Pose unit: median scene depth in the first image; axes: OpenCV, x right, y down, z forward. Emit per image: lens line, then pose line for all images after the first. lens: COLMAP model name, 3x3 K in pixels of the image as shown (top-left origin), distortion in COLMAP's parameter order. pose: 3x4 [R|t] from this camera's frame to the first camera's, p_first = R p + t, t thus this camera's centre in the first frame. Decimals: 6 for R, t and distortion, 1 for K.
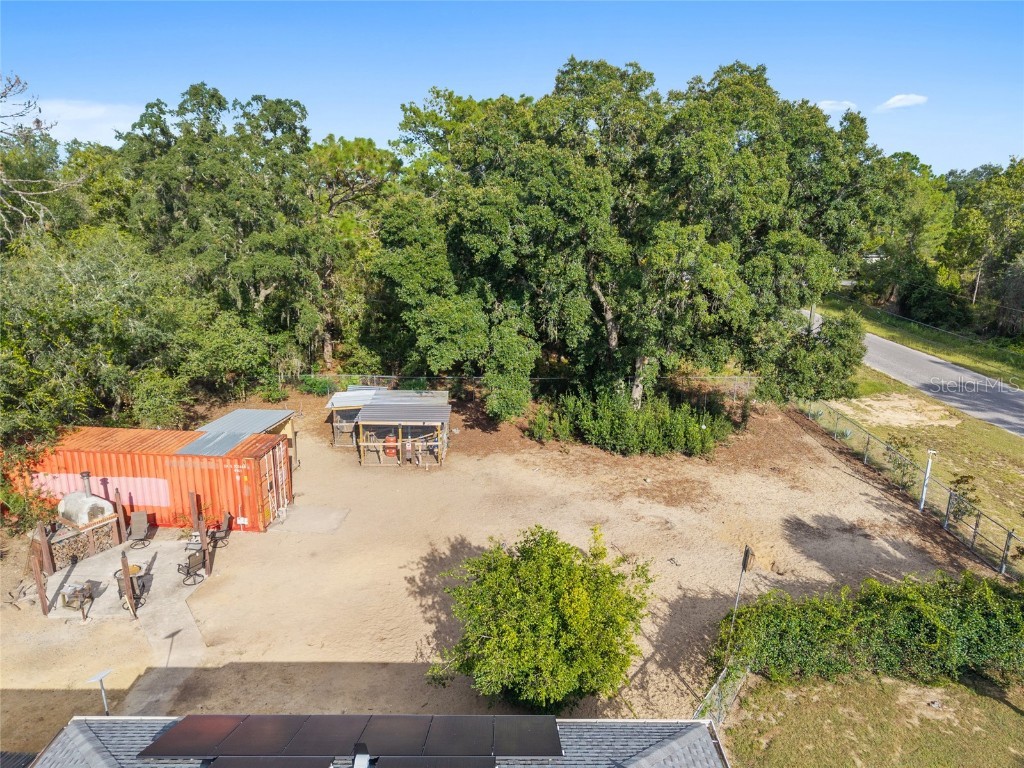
lens RADIAL K [[683.7, 0, 501.4], [0, 683.7, 386.2], [0, 0, 1]] dist [0.040108, -0.044212]
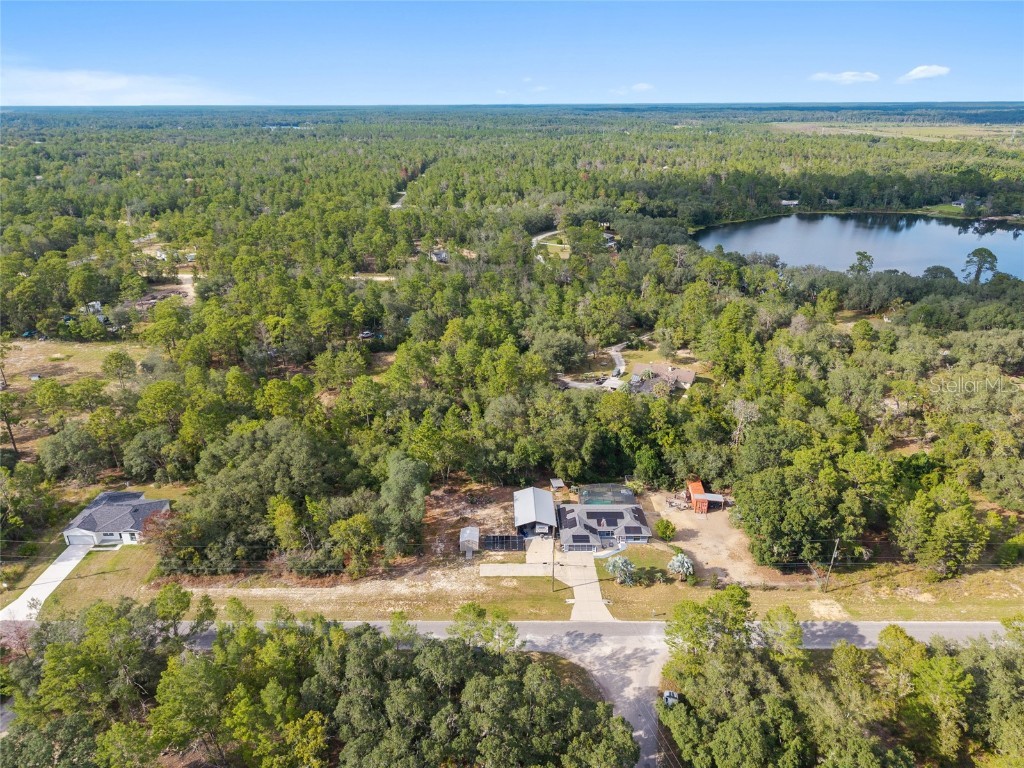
lens RADIAL K [[683.7, 0, 505.9], [0, 683.7, 380.0], [0, 0, 1]] dist [0.040108, -0.044212]
pose [[0.014582, 0.375953, -0.926524, 3.959678], [-0.267080, 0.894419, 0.358723, -2.112244], [0.963564, 0.242225, 0.113452, -1.299782]]
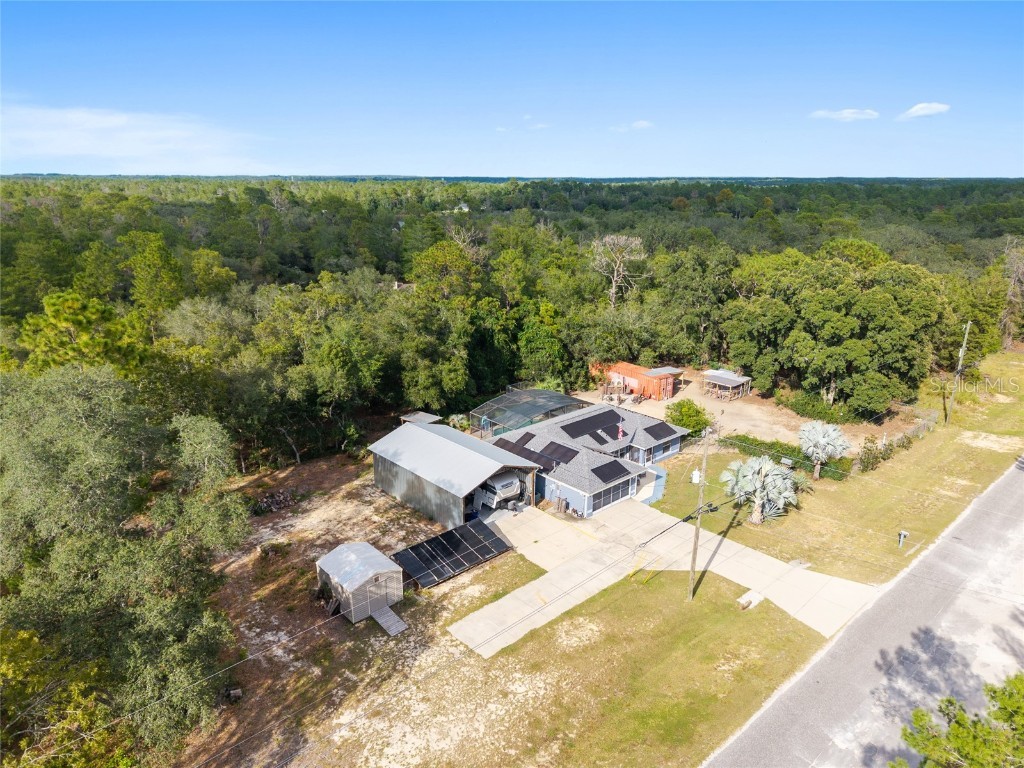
lens RADIAL K [[683.7, 0, 505.2], [0, 683.7, 380.0], [0, 0, 1]] dist [0.040108, -0.044212]
pose [[0.676504, 0.209803, -0.705921, 1.248965], [-0.200372, 0.974836, 0.097703, -0.058807], [0.708656, 0.075350, 0.701519, -1.591455]]
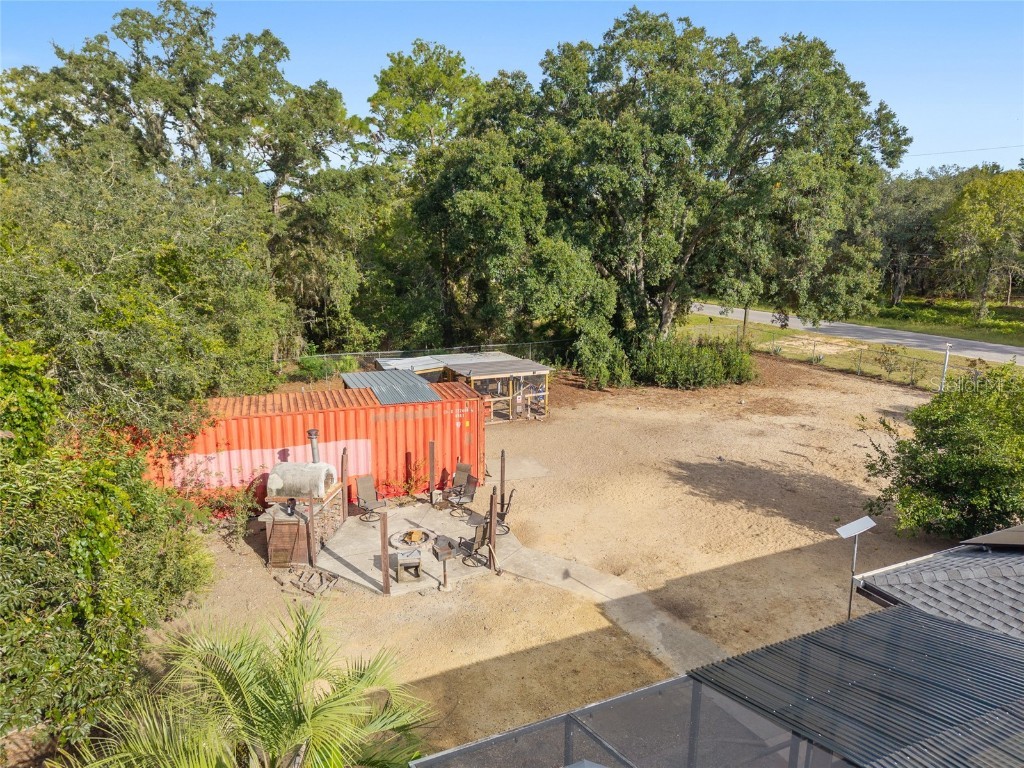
lens RADIAL K [[683.7, 0, 501.3], [0, 683.7, 384.8], [0, 0, 1]] dist [0.040108, -0.044212]
pose [[0.909872, -0.095982, 0.403634, -0.544445], [0.115068, 0.993086, -0.023235, 0.088825], [-0.398613, 0.067586, 0.914626, 0.158274]]
